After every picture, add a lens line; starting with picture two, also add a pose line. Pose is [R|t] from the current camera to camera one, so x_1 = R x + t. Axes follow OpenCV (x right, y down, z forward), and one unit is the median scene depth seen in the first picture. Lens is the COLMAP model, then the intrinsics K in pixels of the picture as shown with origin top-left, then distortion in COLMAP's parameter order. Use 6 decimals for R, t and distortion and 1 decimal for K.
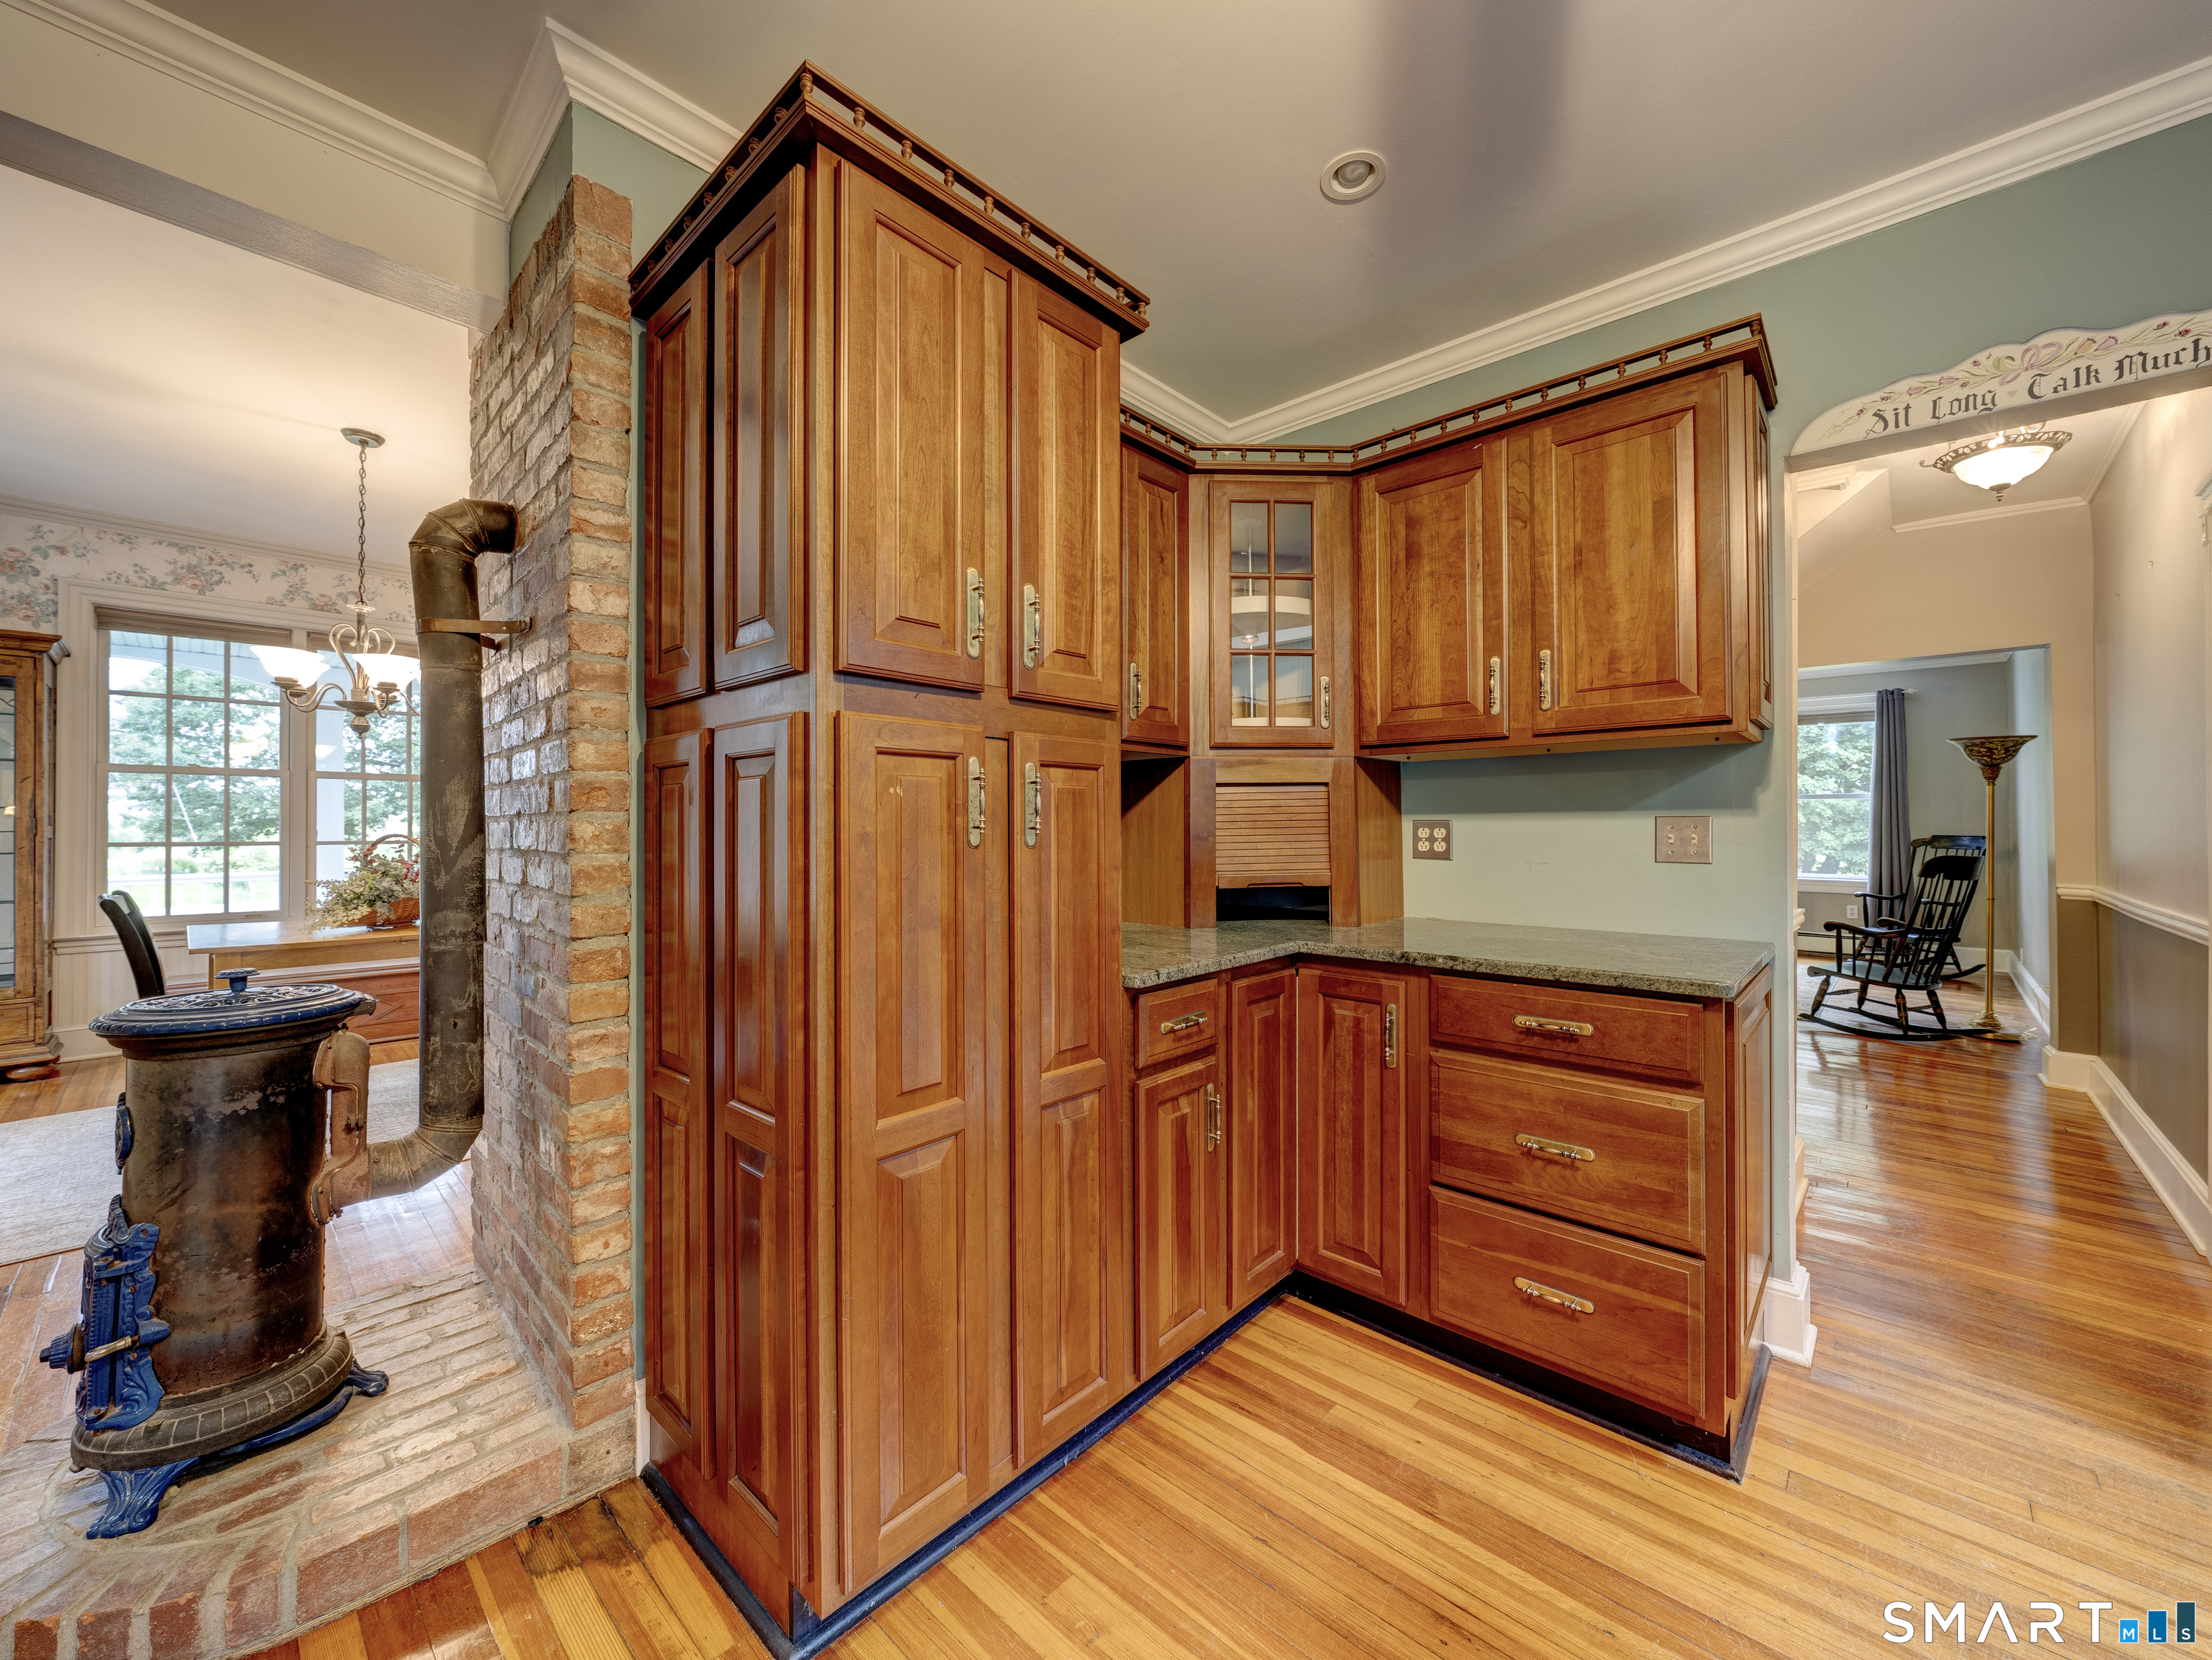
lens RADIAL K [[859.4, 0, 1123.7], [0, 859.4, 815.5], [0, 0, 1]] dist [-0.006821, 0.000427]
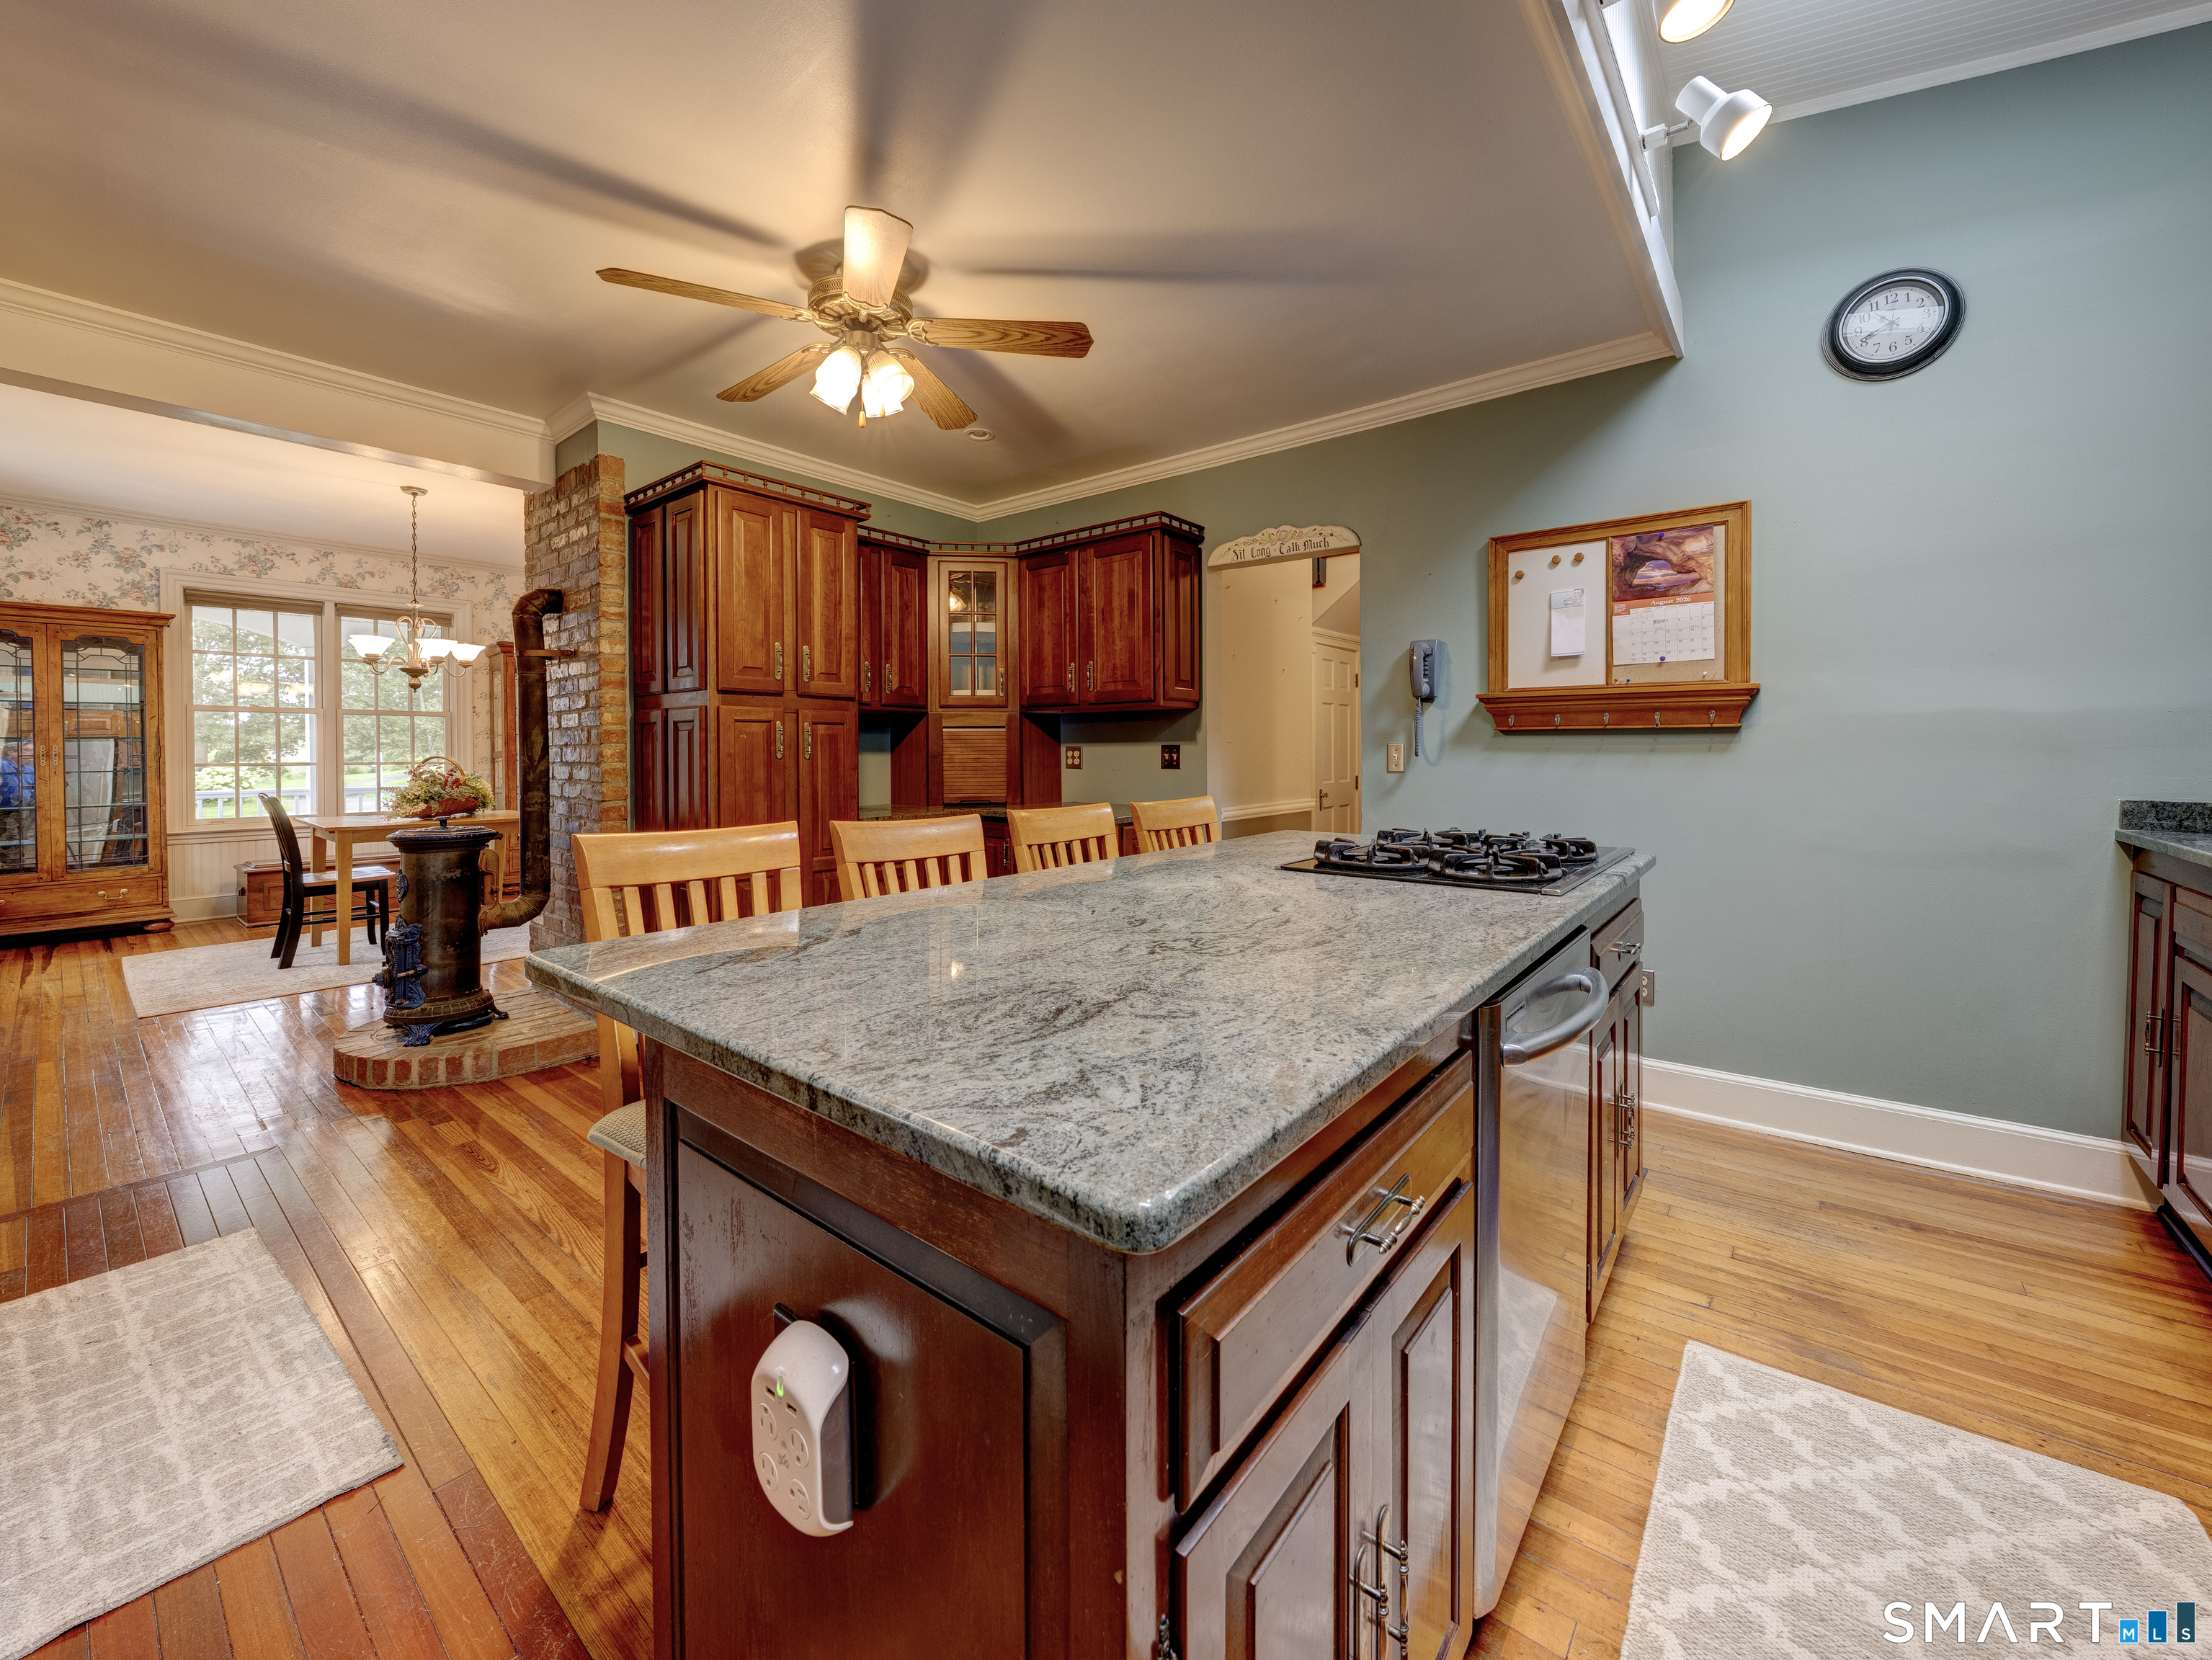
lens RADIAL K [[859.4, 0, 1099.9], [0, 859.4, 753.3], [0, 0, 1]] dist [-0.006821, 0.000427]
pose [[0.998880, -0.001305, 0.047299, 0.491490], [0.000555, 0.999874, 0.015869, -0.013111], [-0.047314, -0.015825, 0.998755, -1.163336]]
